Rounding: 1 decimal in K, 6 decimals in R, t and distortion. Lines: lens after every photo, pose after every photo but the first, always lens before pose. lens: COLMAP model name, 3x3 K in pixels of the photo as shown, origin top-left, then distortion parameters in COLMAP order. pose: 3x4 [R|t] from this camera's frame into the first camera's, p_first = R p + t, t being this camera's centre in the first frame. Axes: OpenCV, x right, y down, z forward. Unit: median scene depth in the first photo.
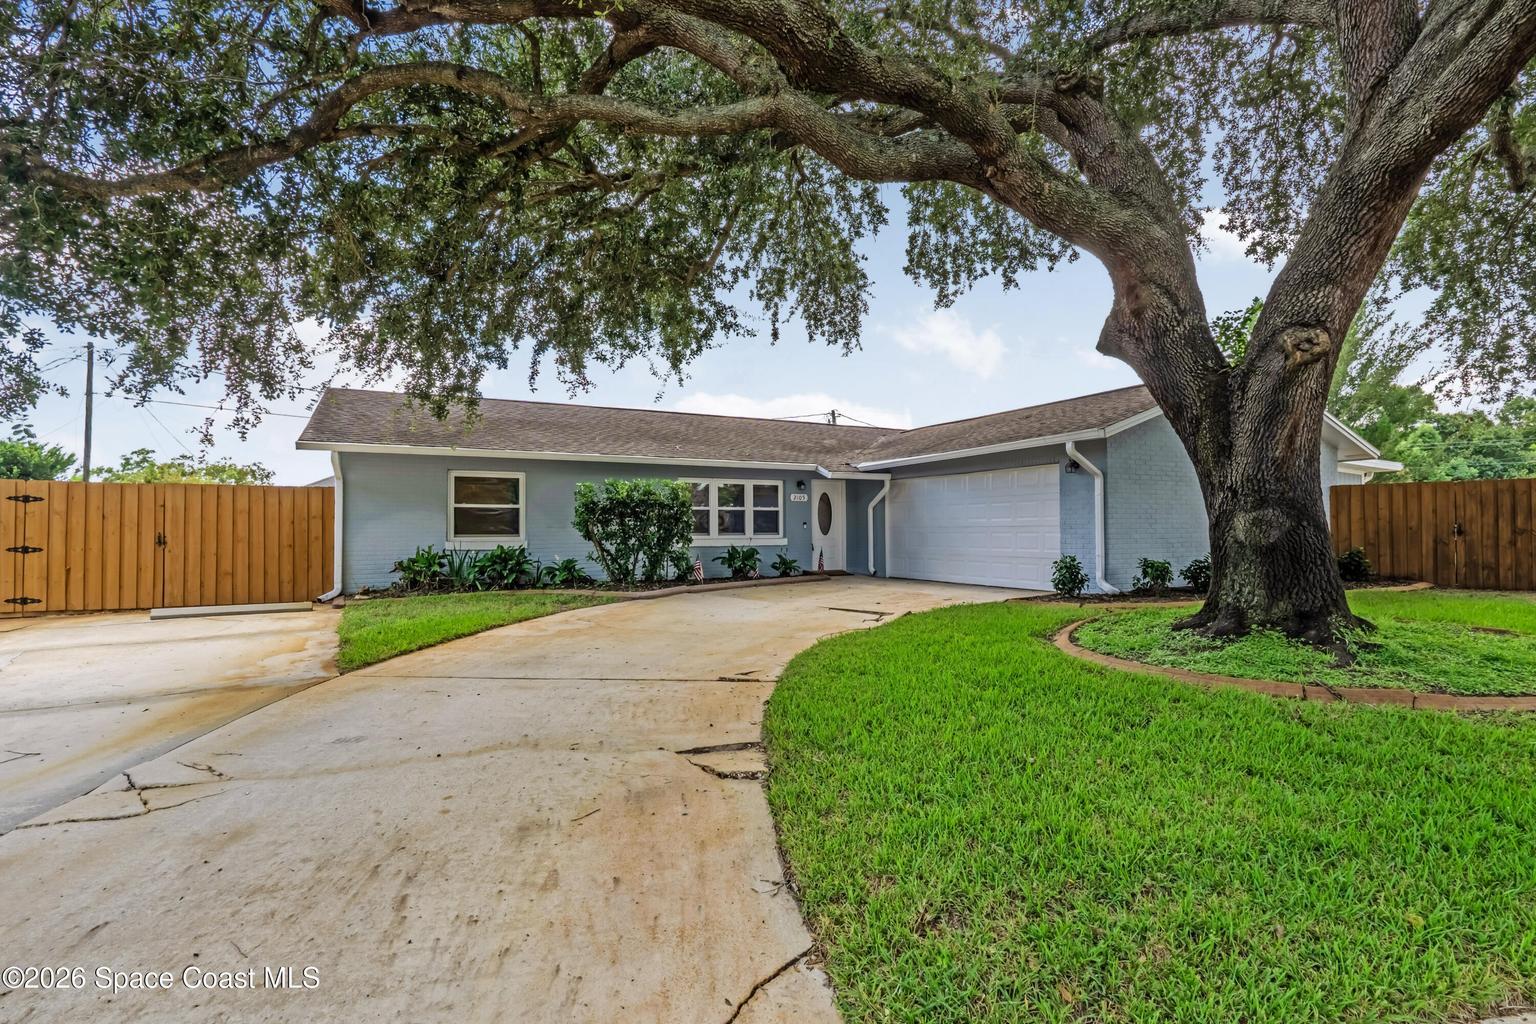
lens RADIAL K [[732.7, 0, 765.3], [0, 732.7, 514.3], [0, 0, 1]] dist [-0.009736, 0.003026]
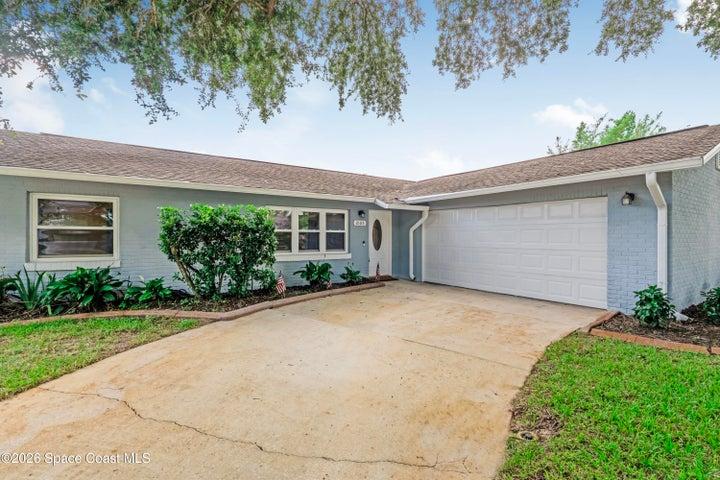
lens RADIAL K [[343.5, 0, 363.4], [0, 343.5, 242.3], [0, 0, 1]] dist [-0.009736, 0.003026]
pose [[0.992598, 0.005895, 0.121306, -0.023985], [-0.010269, 0.999318, 0.035463, -0.010120], [-0.121014, -0.036446, 0.991982, 0.382589]]
